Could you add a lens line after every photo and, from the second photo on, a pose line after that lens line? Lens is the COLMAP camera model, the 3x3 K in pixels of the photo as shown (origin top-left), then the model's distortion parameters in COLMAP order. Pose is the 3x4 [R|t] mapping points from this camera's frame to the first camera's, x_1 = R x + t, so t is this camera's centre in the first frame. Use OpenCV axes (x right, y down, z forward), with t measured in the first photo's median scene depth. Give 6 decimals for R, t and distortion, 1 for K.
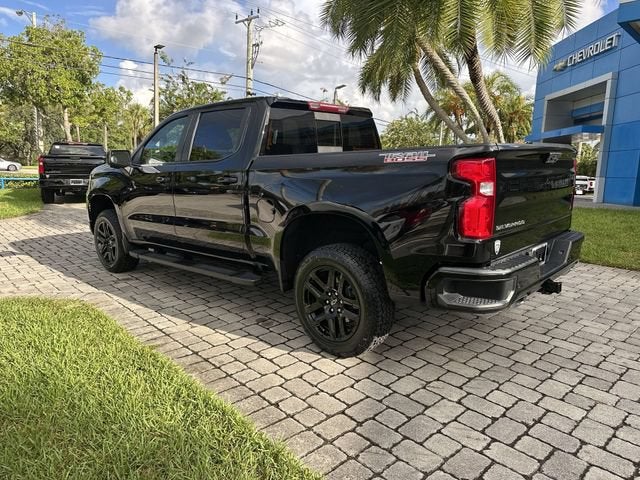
lens RADIAL K [[451.0, 0, 324.3], [0, 451.0, 238.0], [0, 0, 1]] dist [0.070211, -0.097668]
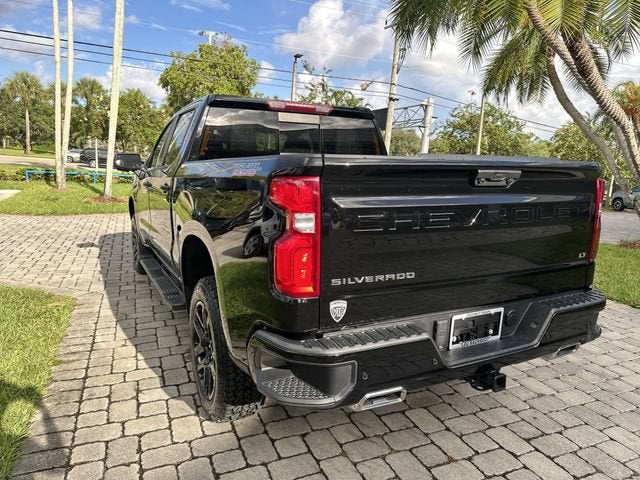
lens RADIAL K [[455.9, 0, 326.3], [0, 455.9, 234.7], [0, 0, 1]] dist [0.002817, -0.003205]
pose [[0.940001, 0.076993, -0.332370, 0.402187], [-0.083843, 0.996459, -0.006295, -0.059236], [0.330708, 0.033784, 0.943128, 0.262888]]
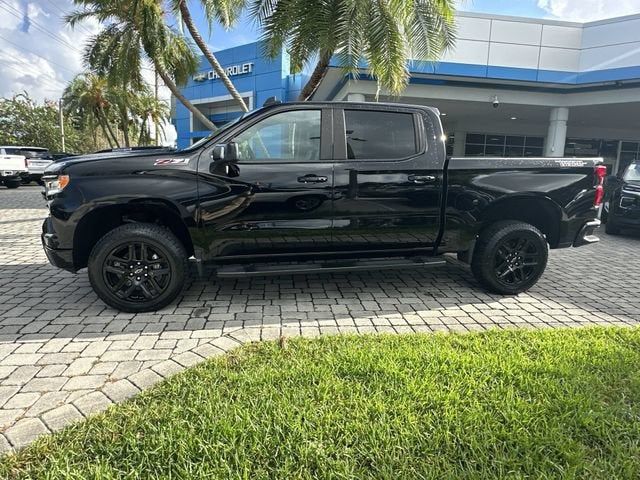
lens RADIAL K [[401.2, 0, 327.0], [0, 401.2, 240.2], [0, 0, 1]] dist [-0.000785, -0.001489]
pose [[0.578982, -0.143339, 0.802641, -1.198838], [0.107458, 0.989253, 0.099151, -0.101396], [-0.808228, 0.028843, 0.588163, 0.624025]]
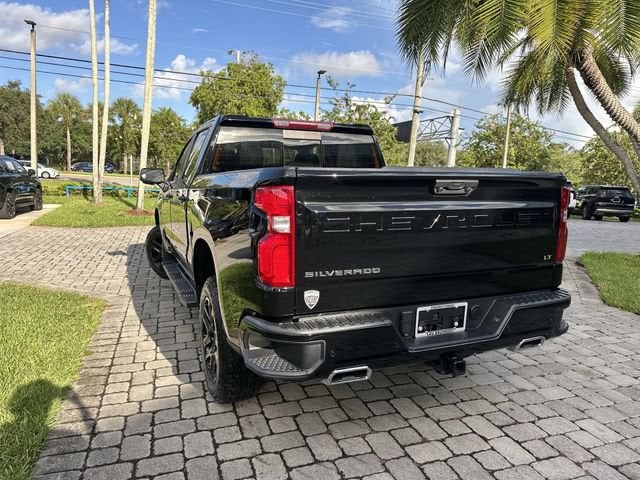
lens RADIAL K [[454.3, 0, 320.0], [0, 454.3, 240.0], [0, 0, 1]] dist [0.029320, -0.041215]
pose [[0.912176, 0.070647, -0.403664, 0.490831], [-0.084679, 0.996263, -0.016994, -0.048722], [0.400955, 0.049684, 0.914749, 0.206286]]
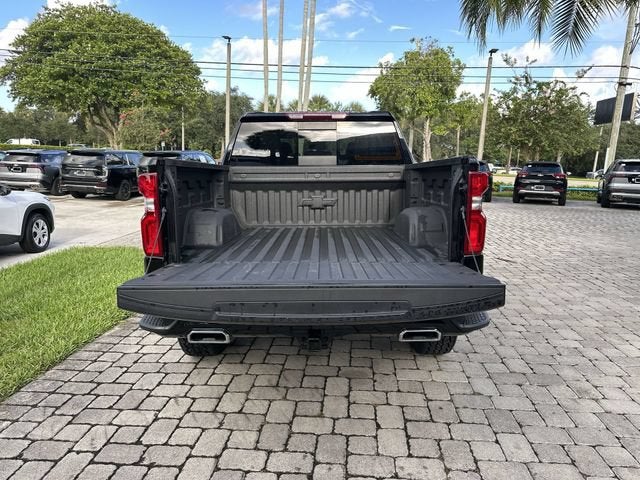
lens RADIAL K [[451.0, 0, 324.3], [0, 451.0, 238.0], [0, 0, 1]] dist [0.070211, -0.097668]
pose [[0.671004, 0.118273, -0.731960, 0.873222], [-0.123501, 0.991233, 0.046950, -0.085193], [0.731096, 0.058894, 0.679728, 0.411776]]
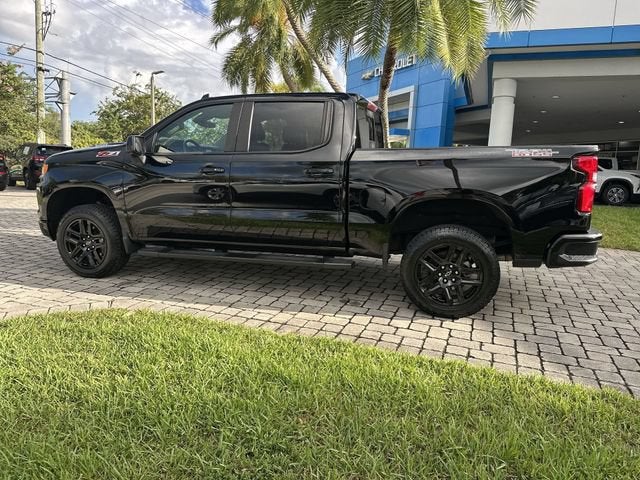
lens RADIAL K [[454.3, 0, 320.0], [0, 454.3, 240.0], [0, 0, 1]] dist [0.029320, -0.041215]
pose [[0.897682, -0.057098, 0.436928, -0.695690], [0.049376, 0.998359, 0.029021, 0.002401], [-0.437868, -0.004478, 0.899028, 0.061399]]
